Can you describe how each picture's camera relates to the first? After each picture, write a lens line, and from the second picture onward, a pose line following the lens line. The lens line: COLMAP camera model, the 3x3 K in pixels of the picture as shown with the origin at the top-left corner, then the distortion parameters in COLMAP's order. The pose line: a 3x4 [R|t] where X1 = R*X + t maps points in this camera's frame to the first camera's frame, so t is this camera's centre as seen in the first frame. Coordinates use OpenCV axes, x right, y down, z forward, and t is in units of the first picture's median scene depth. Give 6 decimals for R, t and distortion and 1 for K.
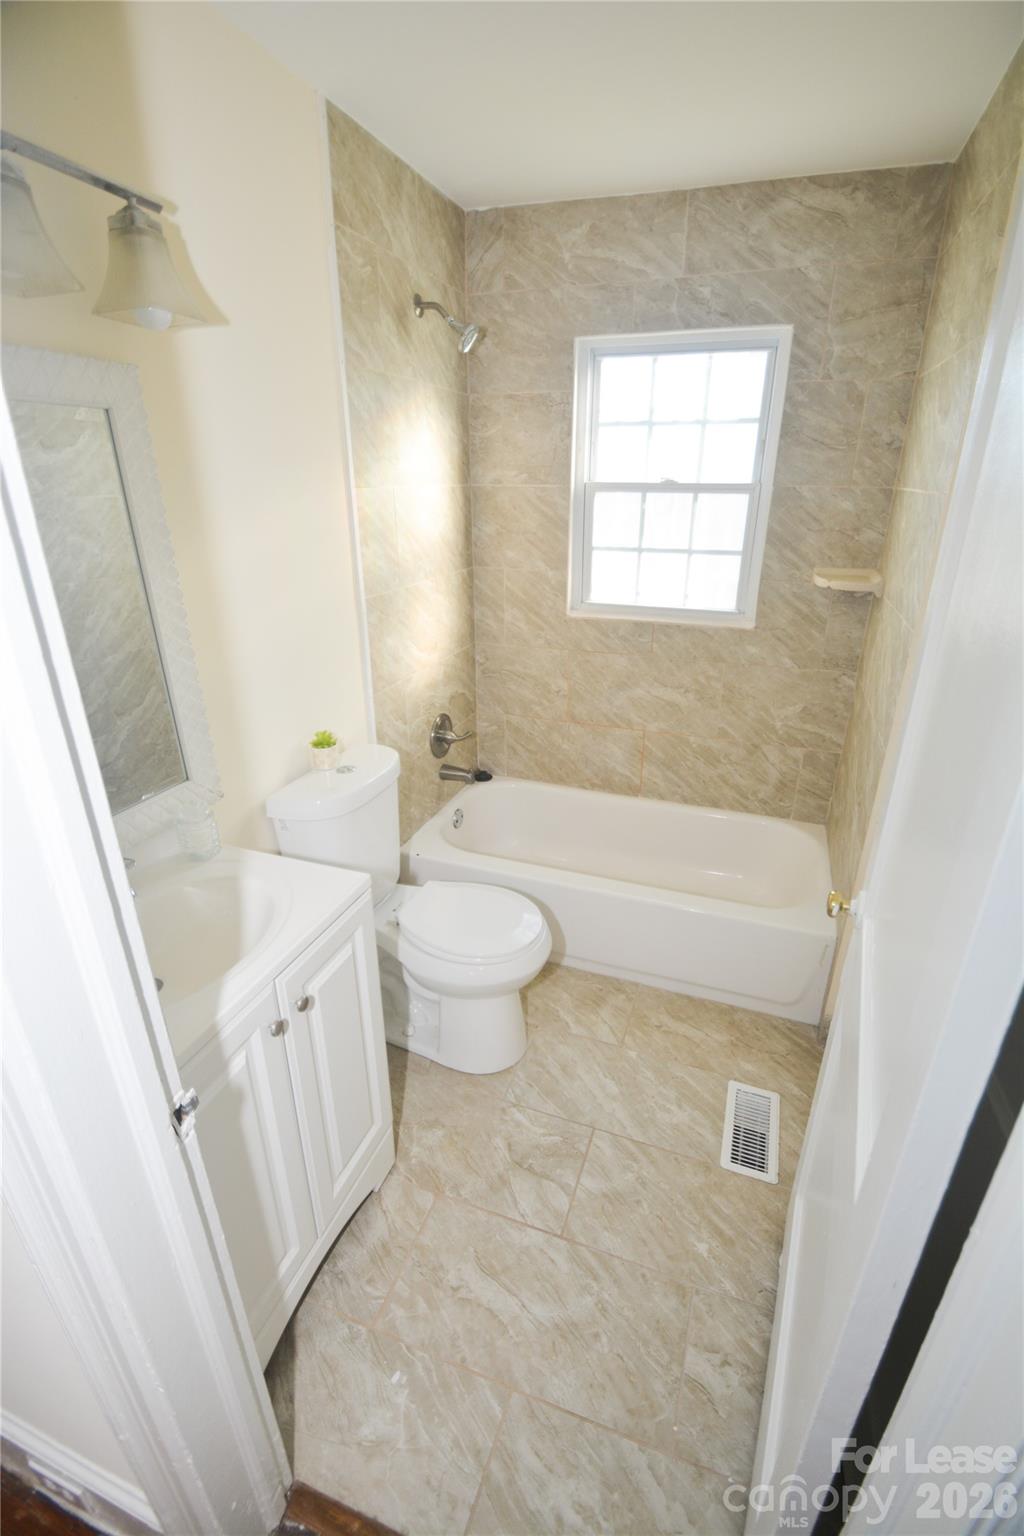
lens RADIAL K [[671.0, 0, 535.4], [0, 671.0, 769.1], [0, 0, 1]] dist [0.014649, -0.017443]
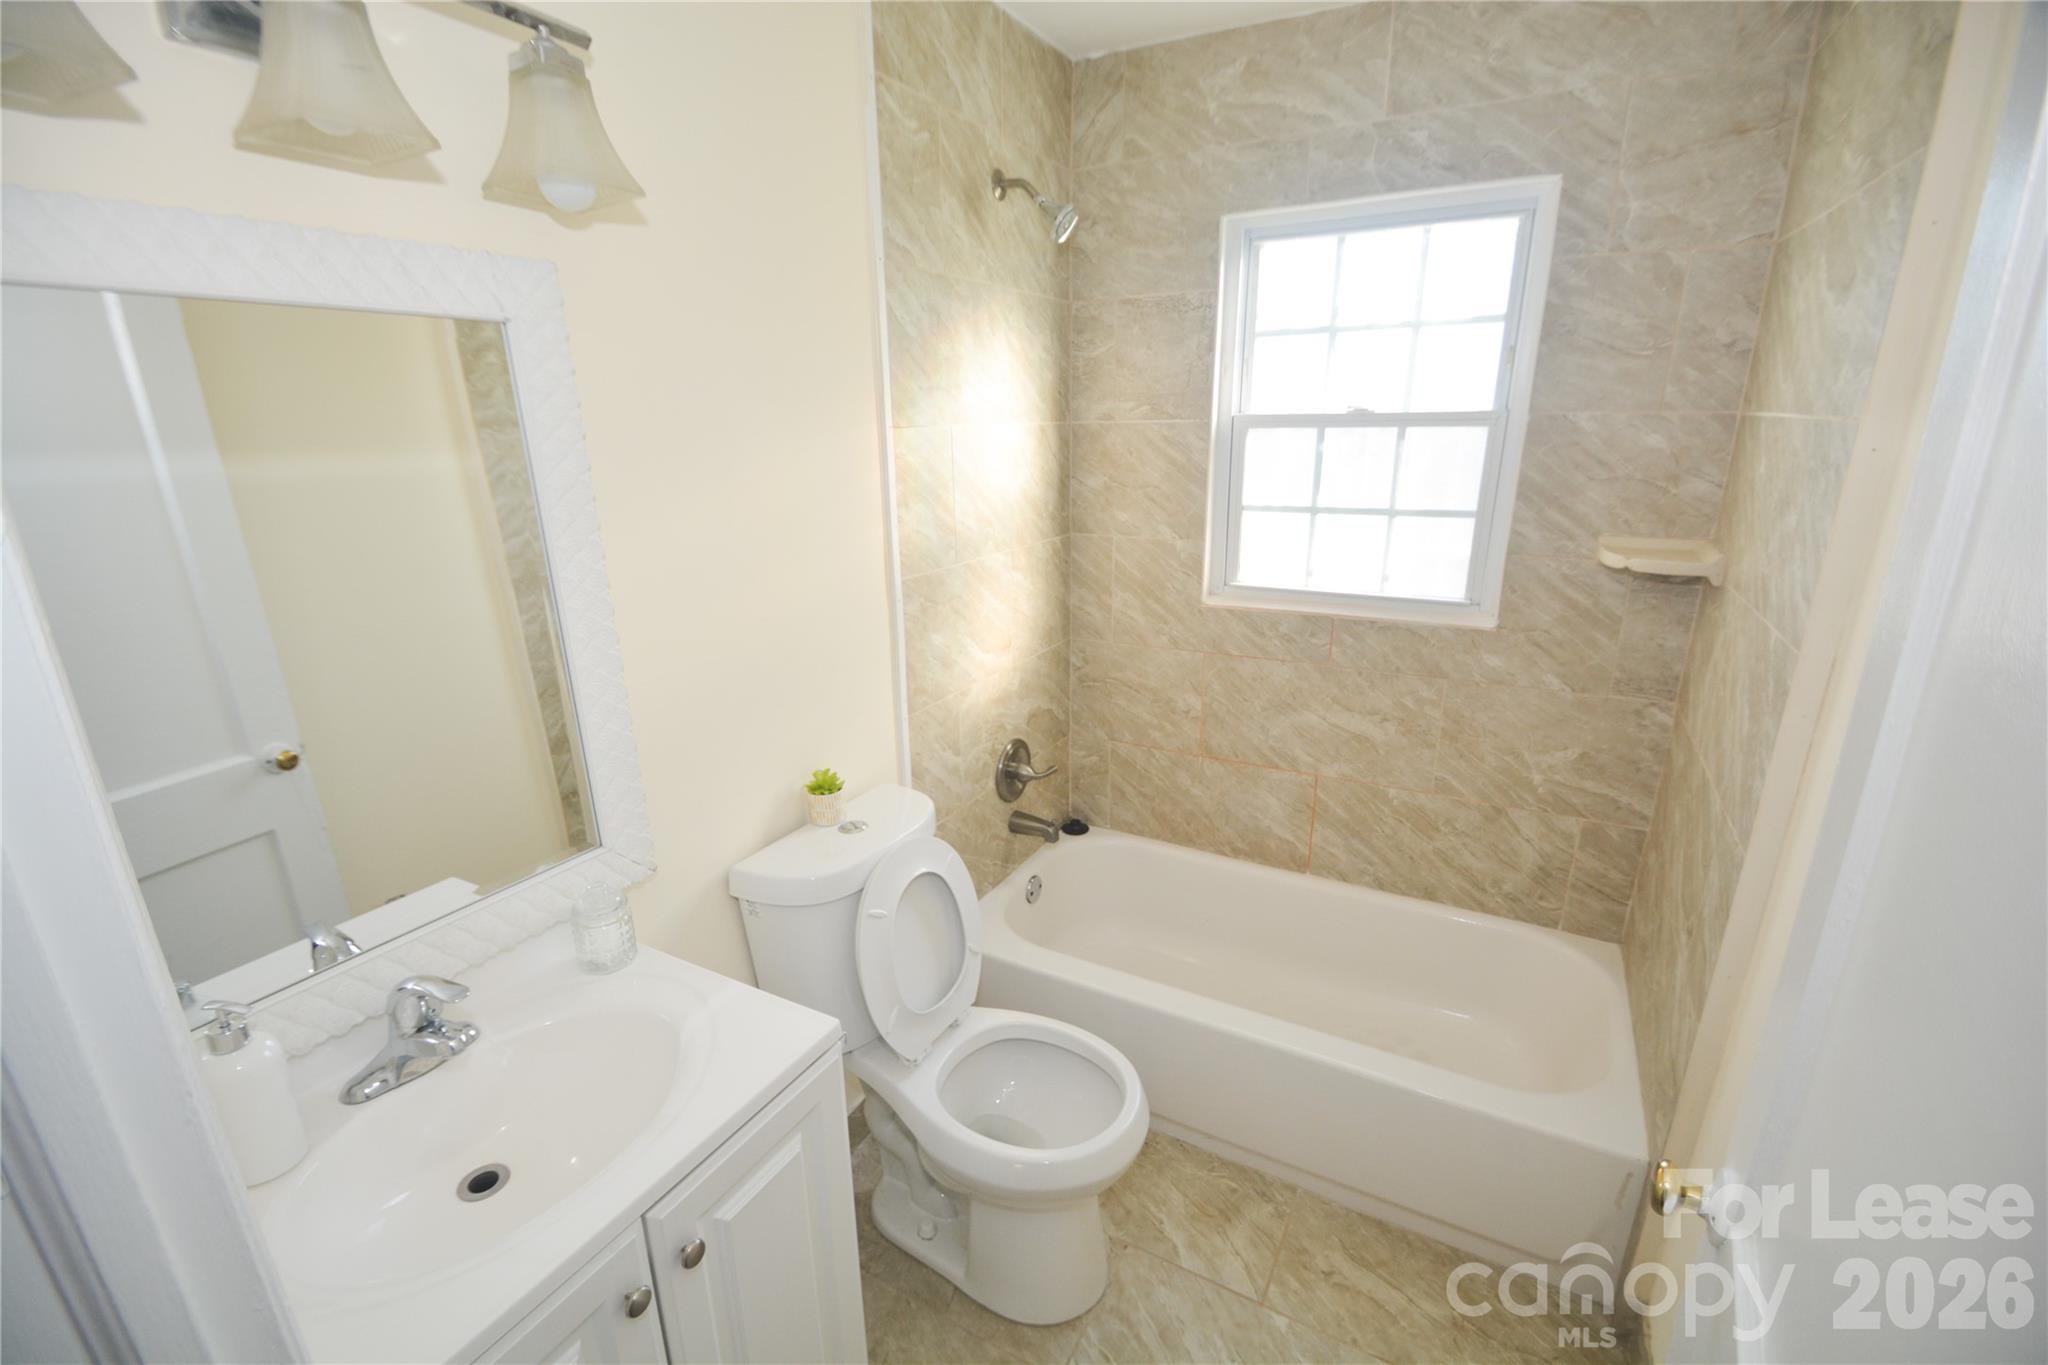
lens RADIAL K [[894.7, 0, 1016.0], [0, 894.7, 708.1], [0, 0, 1]] dist [0.014649, -0.017443]
pose [[0.984107, 0.033948, -0.174302, 0.027877], [-0.050387, 0.994596, -0.090774, -0.035497], [0.170279, 0.098114, 0.980499, 0.096210]]
